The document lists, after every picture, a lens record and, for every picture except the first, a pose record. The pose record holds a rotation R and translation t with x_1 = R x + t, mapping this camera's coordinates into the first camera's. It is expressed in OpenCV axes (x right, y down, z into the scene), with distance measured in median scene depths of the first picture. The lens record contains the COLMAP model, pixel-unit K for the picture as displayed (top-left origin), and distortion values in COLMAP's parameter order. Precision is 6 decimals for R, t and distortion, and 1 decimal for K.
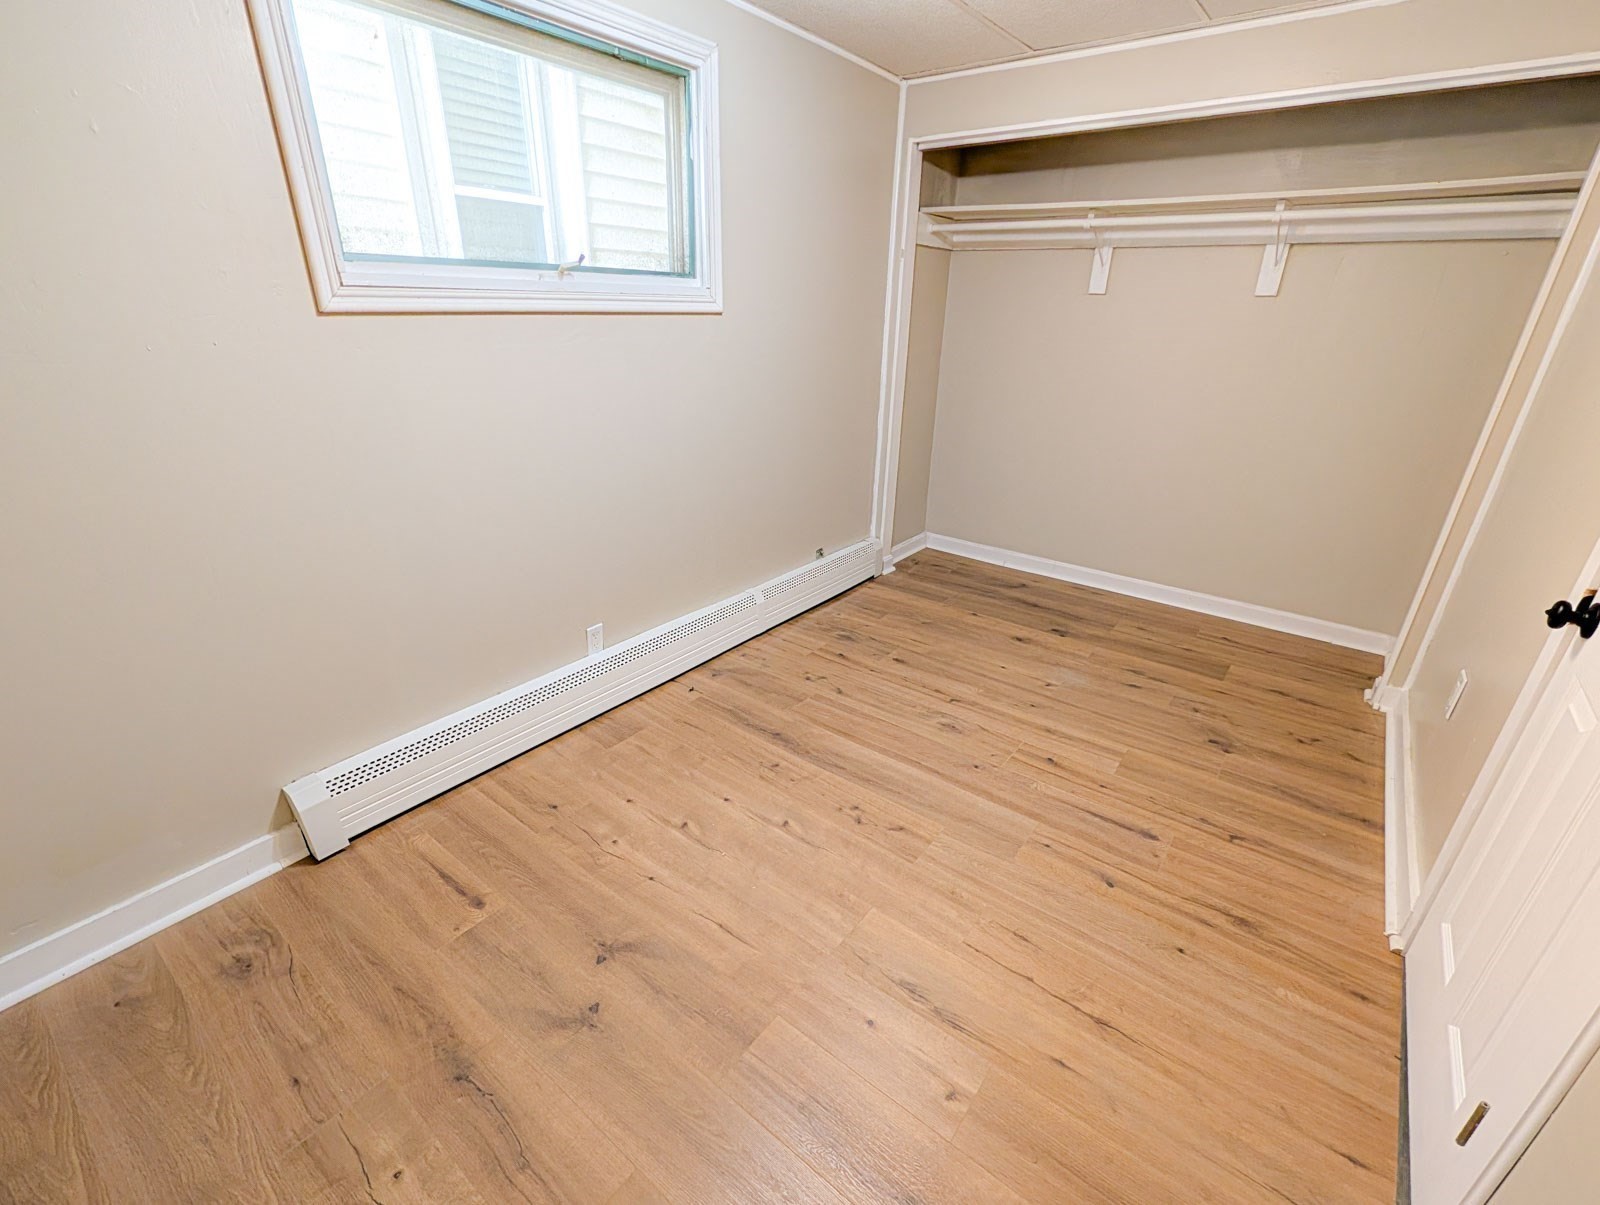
lens RADIAL K [[613.7, 0, 800.0], [0, 613.7, 602.5], [0, 0, 1]] dist [0.000501, 0.000424]
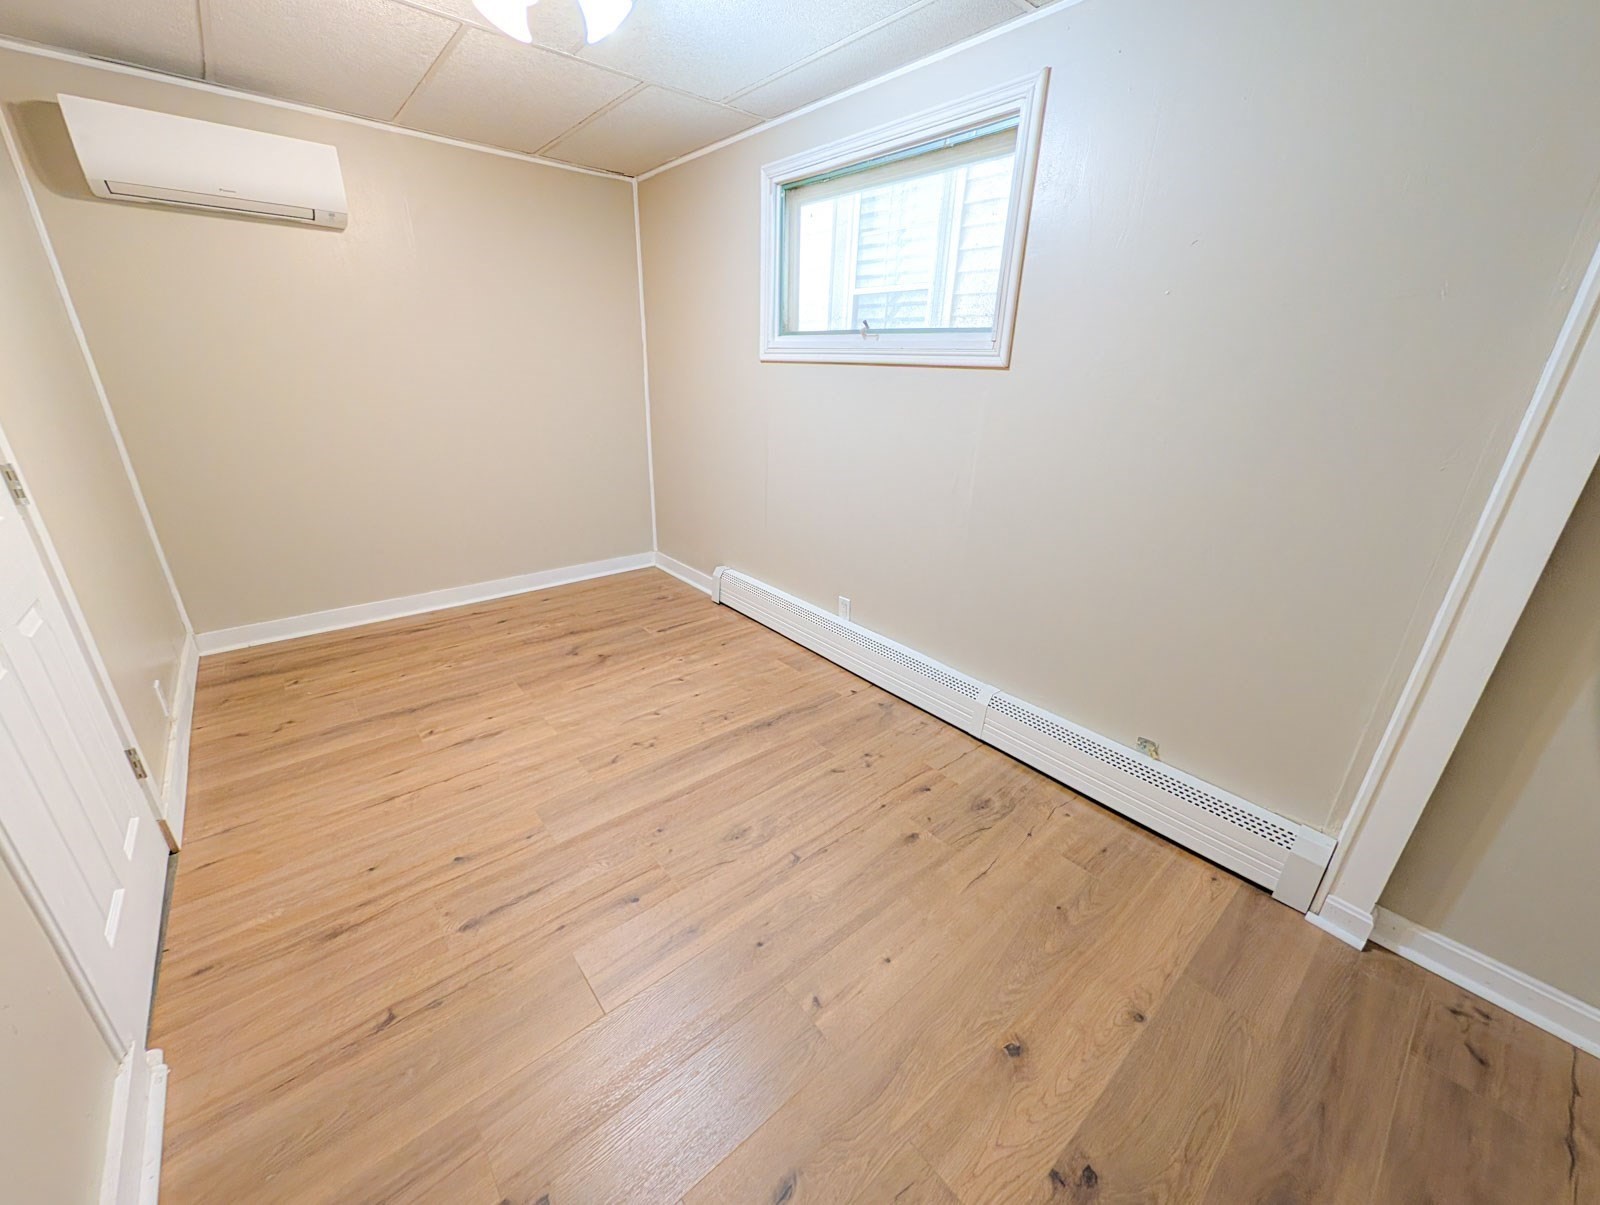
lens RADIAL K [[613.7, 0, 800.0], [0, 613.7, 602.5], [0, 0, 1]] dist [0.000501, 0.000424]
pose [[-0.146026, 0.336151, -0.930419, 1.109311], [-0.461088, 0.808972, 0.364640, -0.471288], [0.875256, 0.482252, 0.036864, 1.130464]]
